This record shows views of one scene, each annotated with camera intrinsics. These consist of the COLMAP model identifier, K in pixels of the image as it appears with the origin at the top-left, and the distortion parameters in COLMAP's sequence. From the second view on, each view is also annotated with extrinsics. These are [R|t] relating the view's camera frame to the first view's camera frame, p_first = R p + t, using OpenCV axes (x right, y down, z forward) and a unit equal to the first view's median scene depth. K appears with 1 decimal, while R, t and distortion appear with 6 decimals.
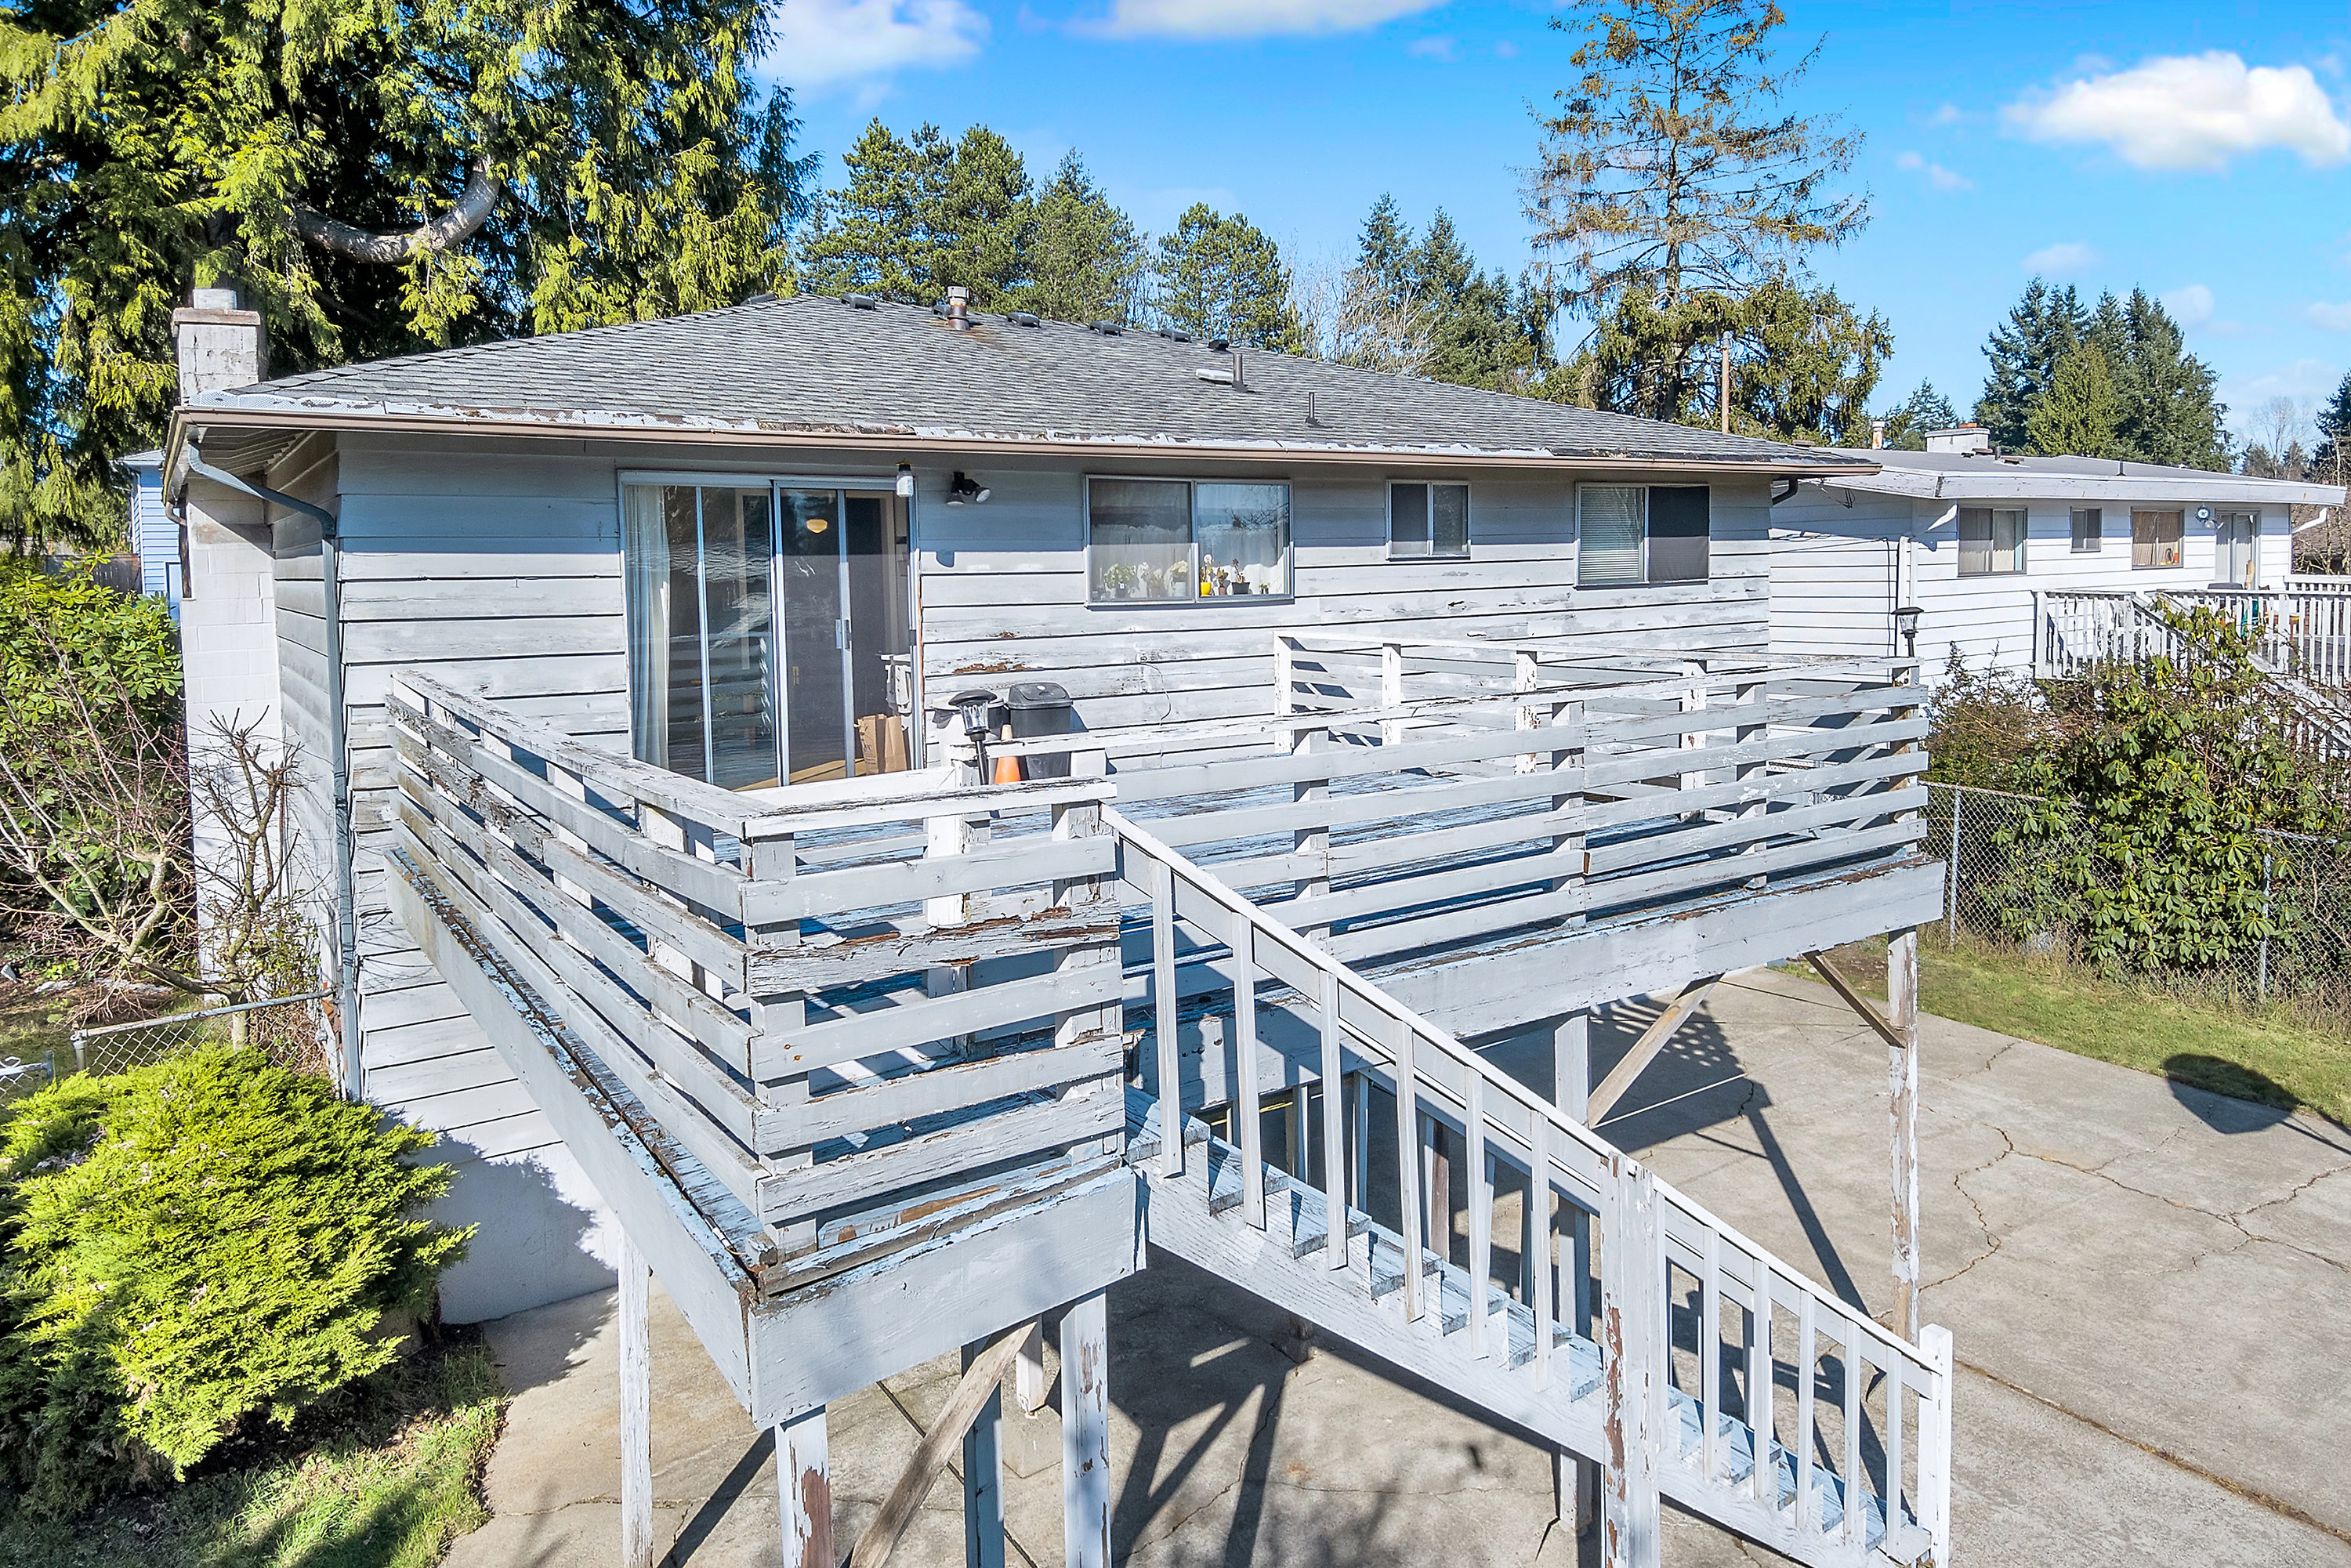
lens RADIAL K [[1486.4, 0, 1186.2], [0, 1486.4, 701.6], [0, 0, 1]] dist [0.064121, -0.098846]
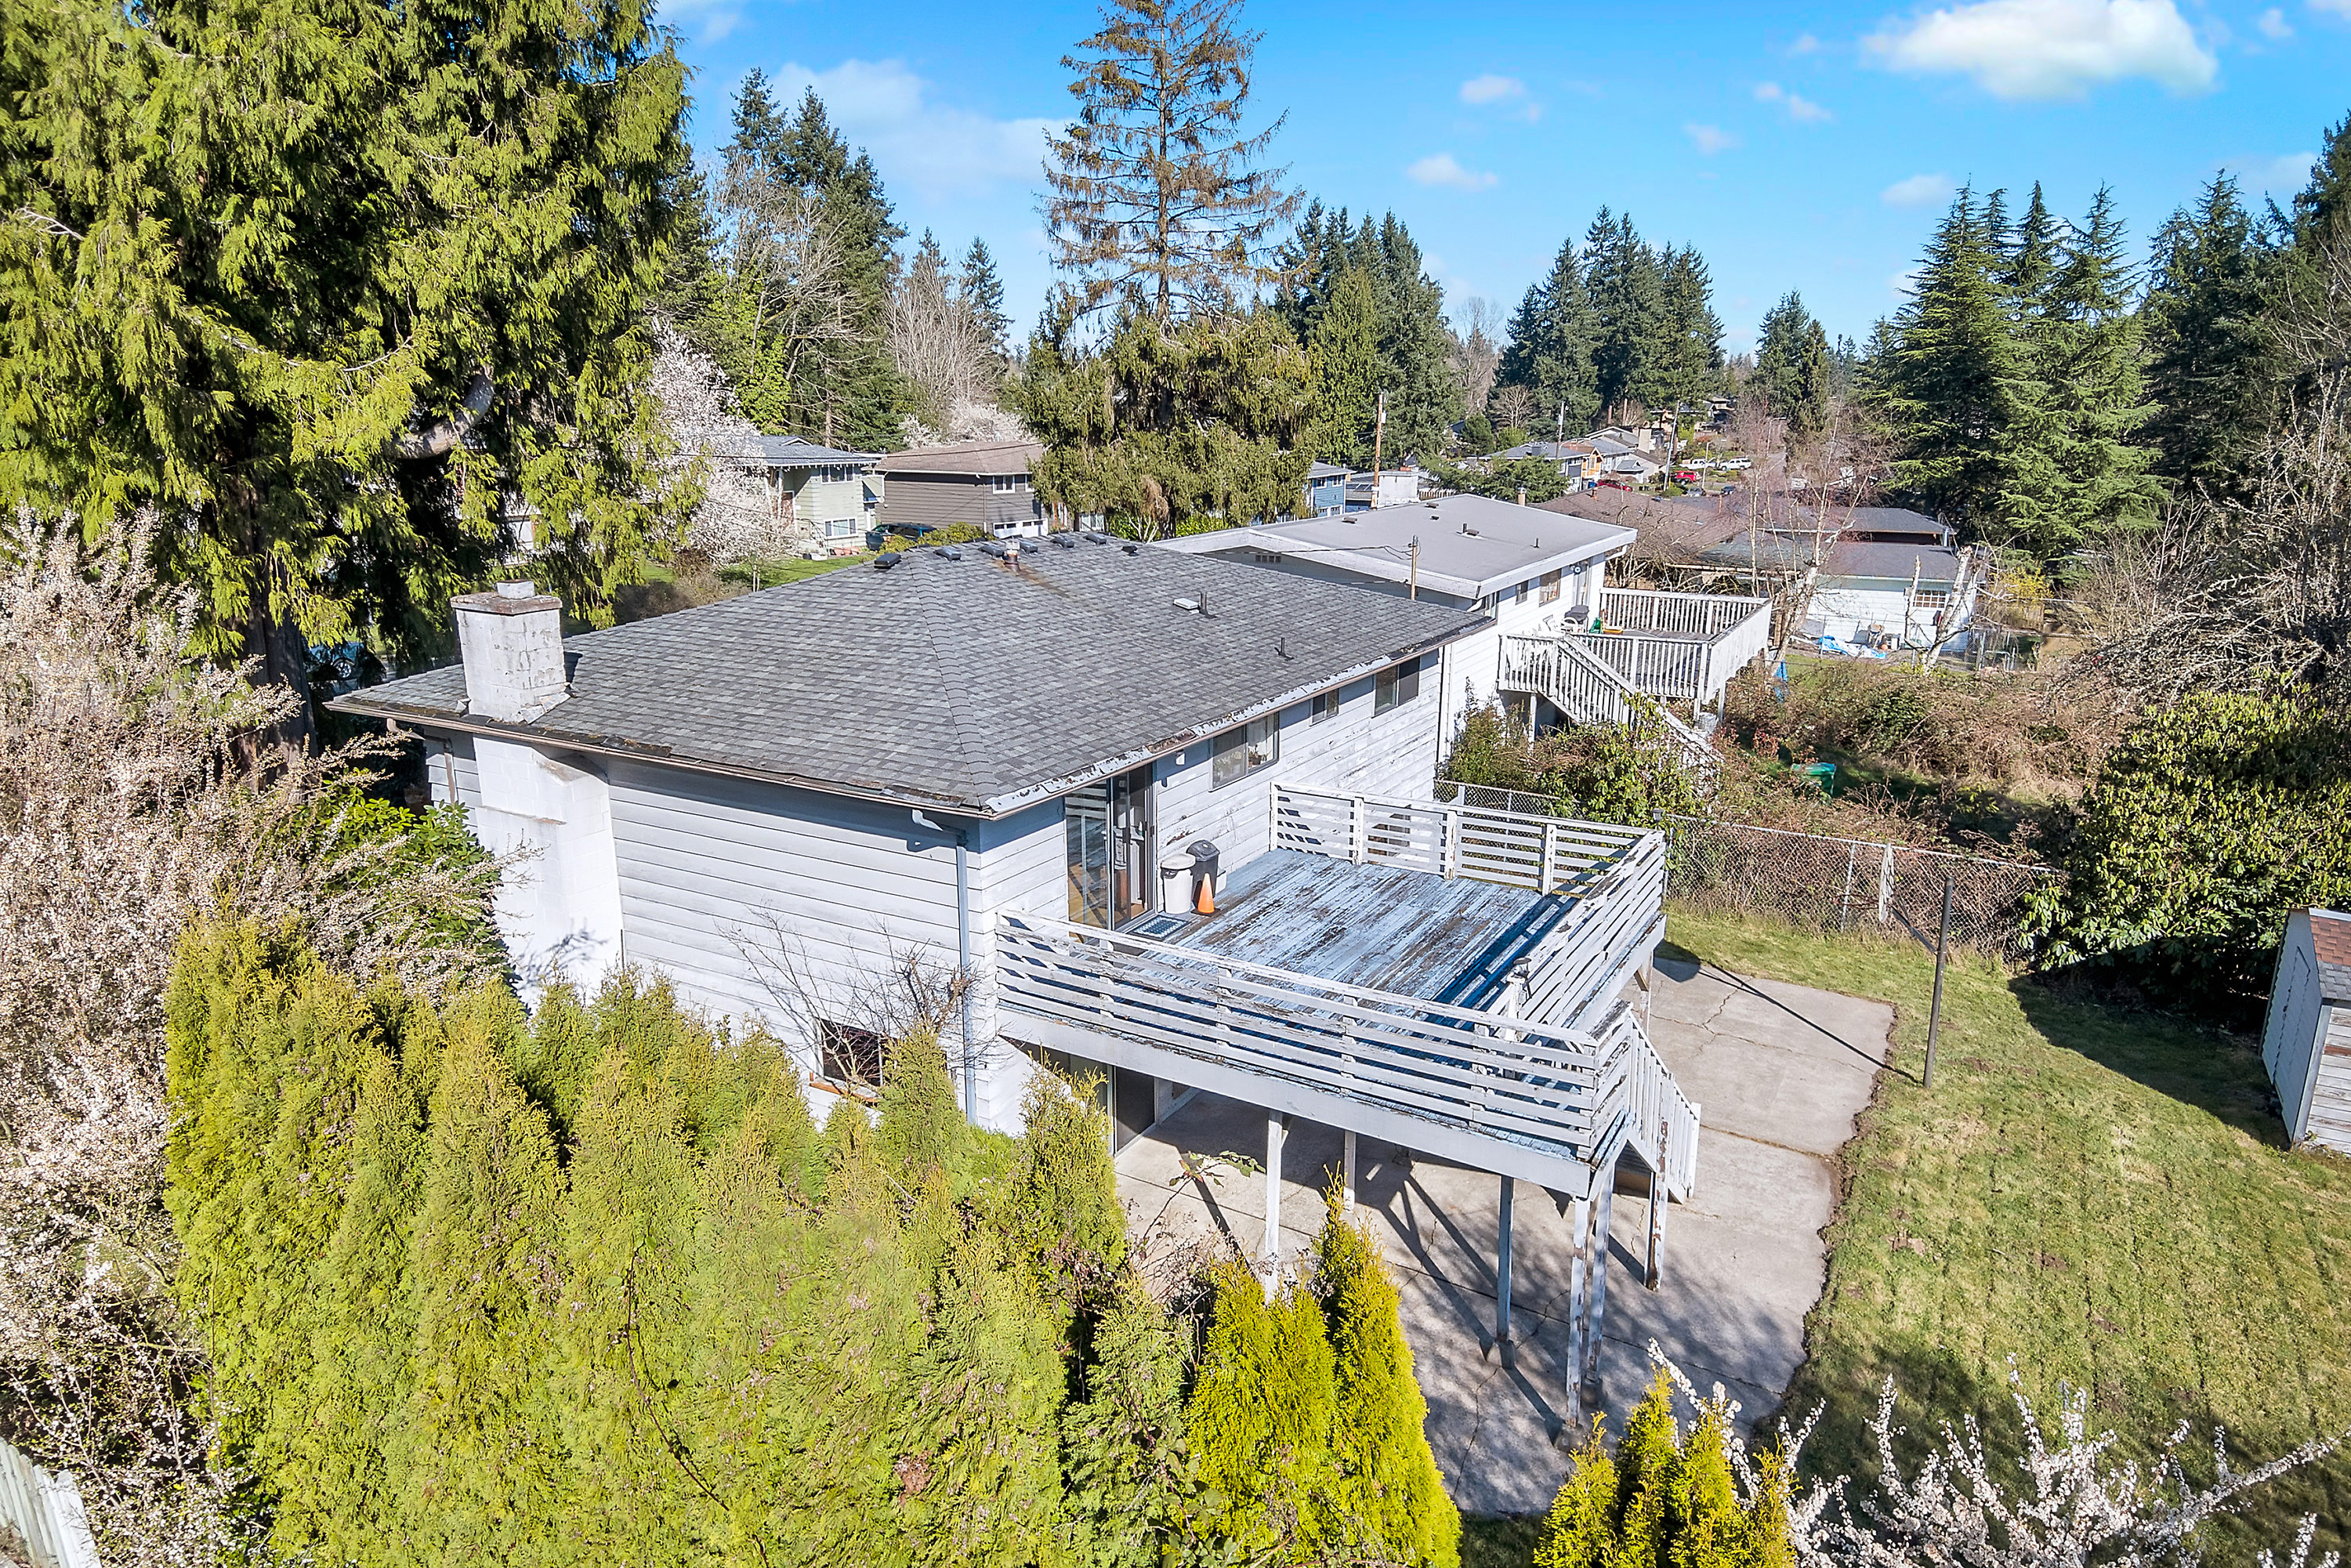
lens RADIAL K [[1453.1, 0, 1178.7], [0, 1453.1, 828.1], [0, 0, 1]] dist [0.060788, -0.000317]
pose [[0.900534, -0.103200, 0.422360, -0.606488], [0.023462, 0.981541, 0.189808, -0.255157], [-0.434152, -0.161019, 0.886332, -0.366053]]
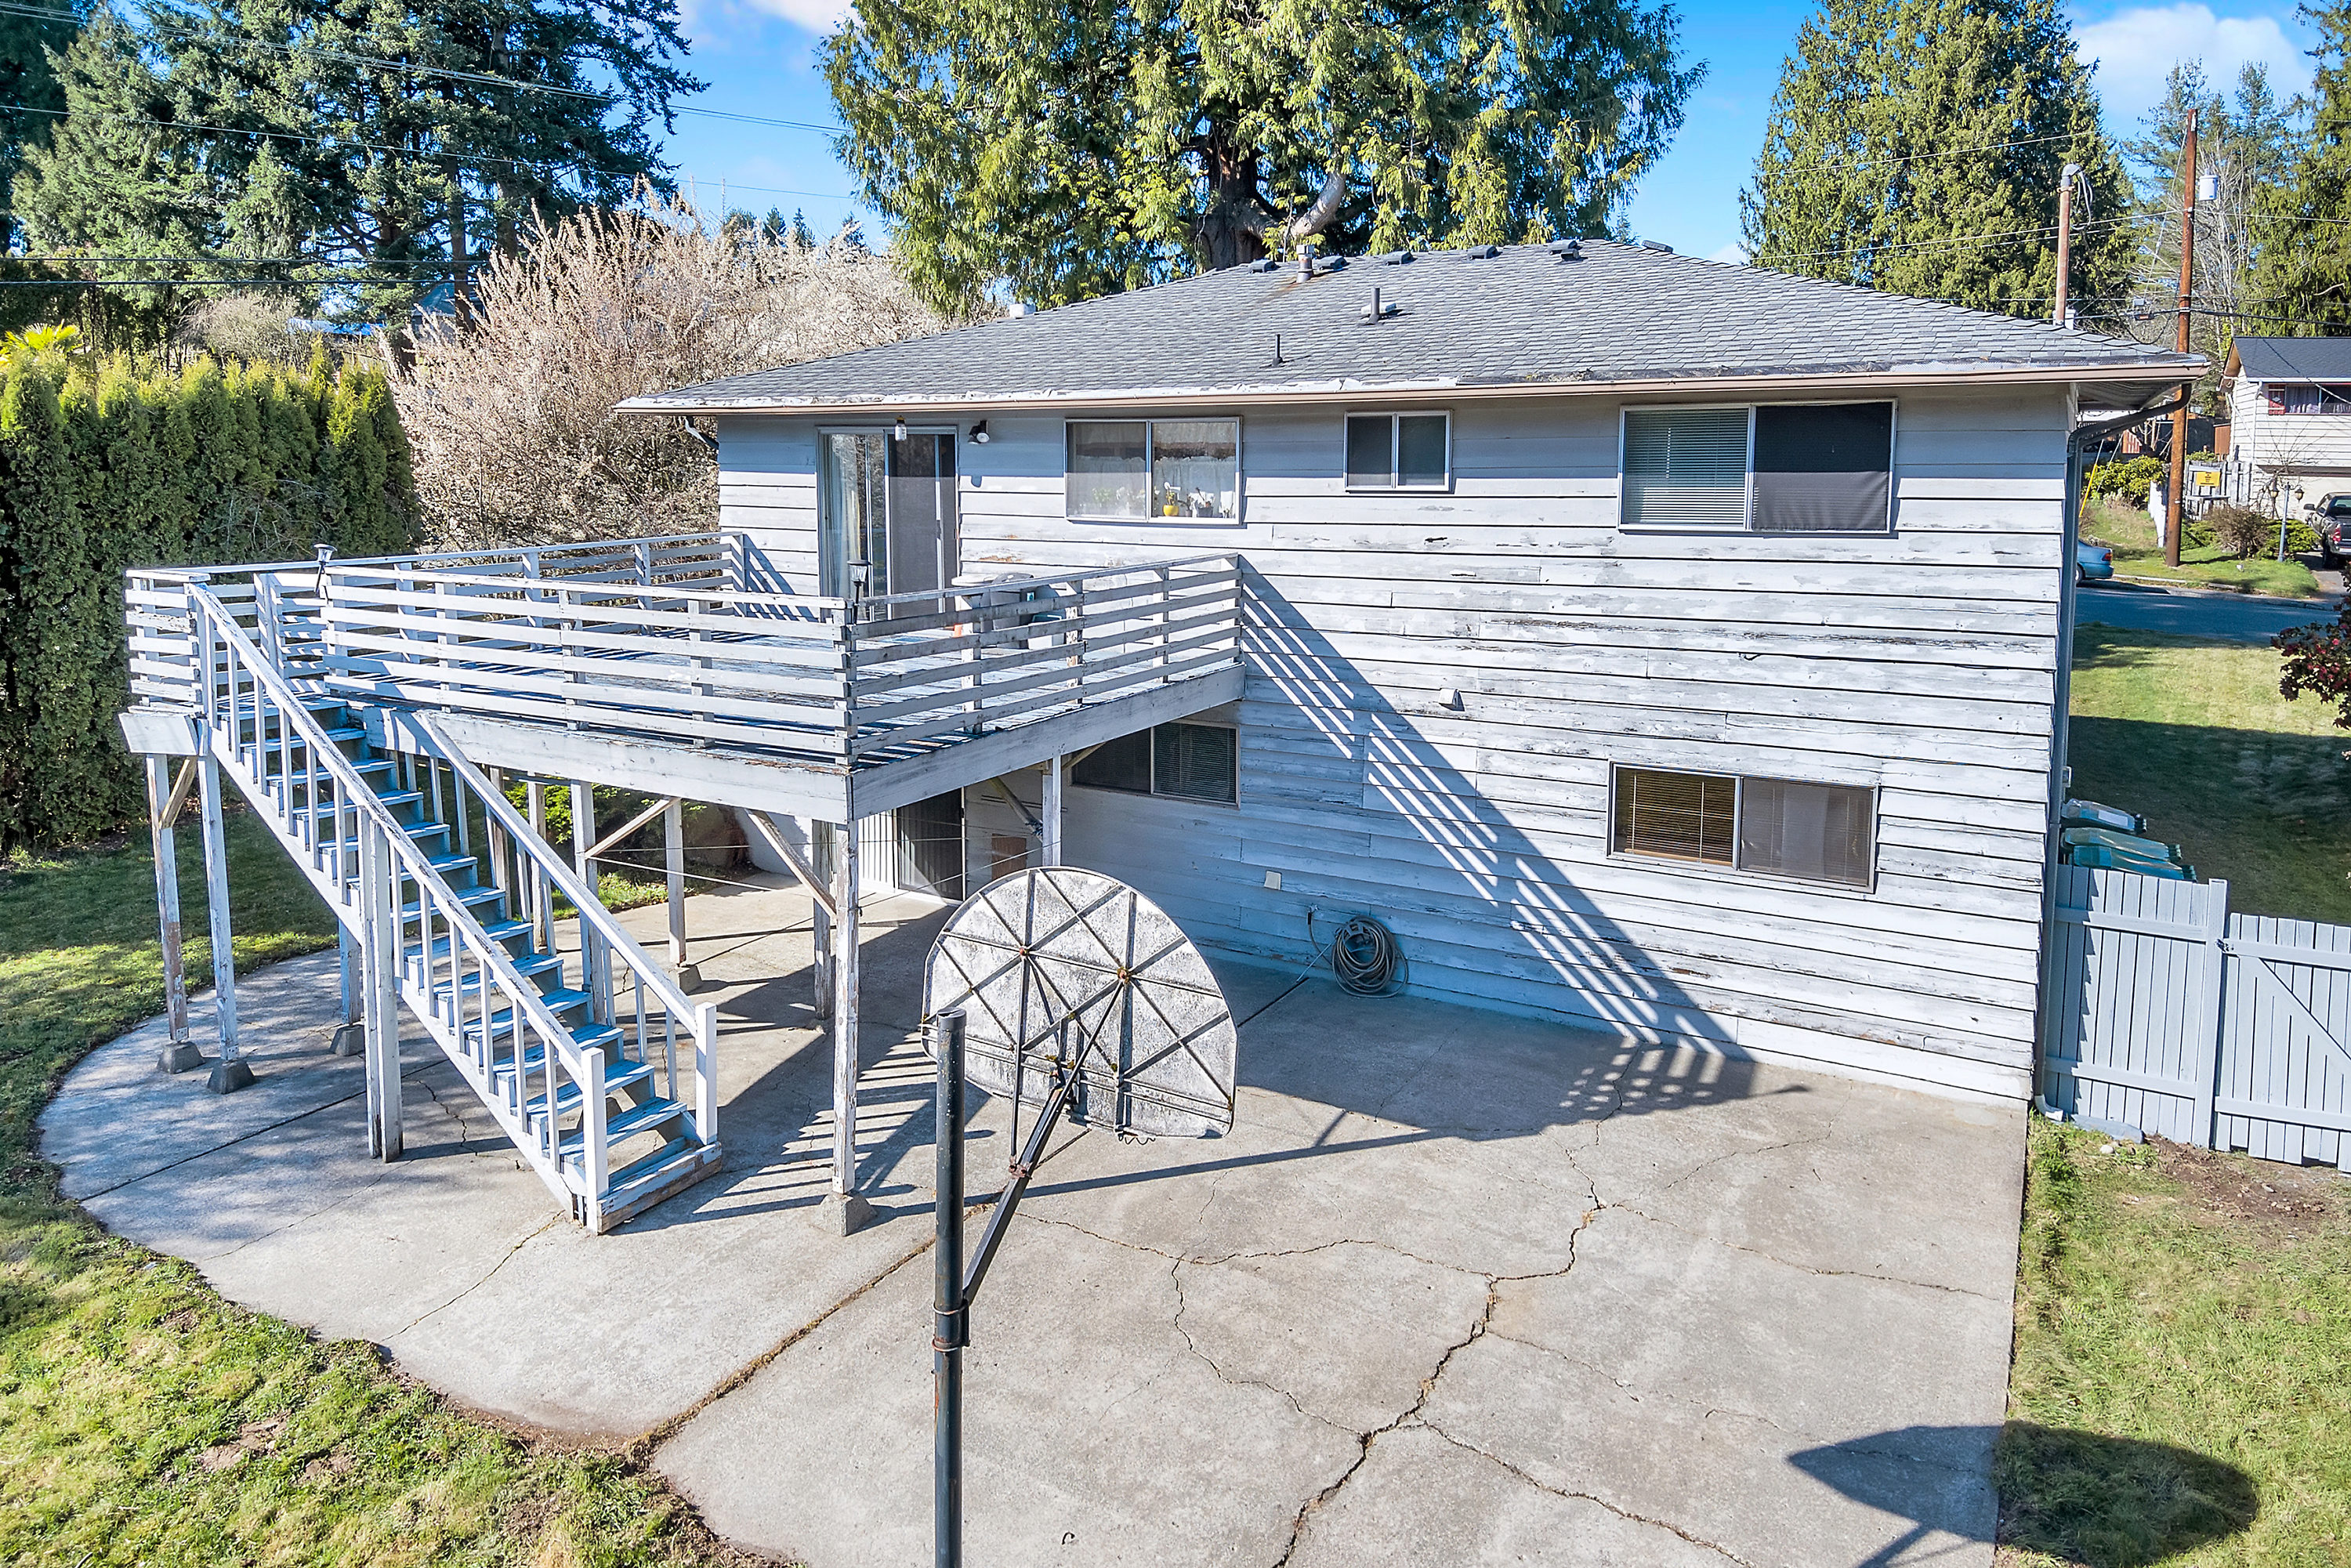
lens RADIAL K [[1538.9, 0, 1176.6], [0, 1538.9, 661.9], [0, 0, 1]] dist [0.078569, -0.105796]
pose [[0.414898, 0.138590, -0.899251, 0.900559], [-0.088786, 0.989781, 0.111578, -0.074033], [0.905525, 0.033547, 0.422964, 0.379627]]
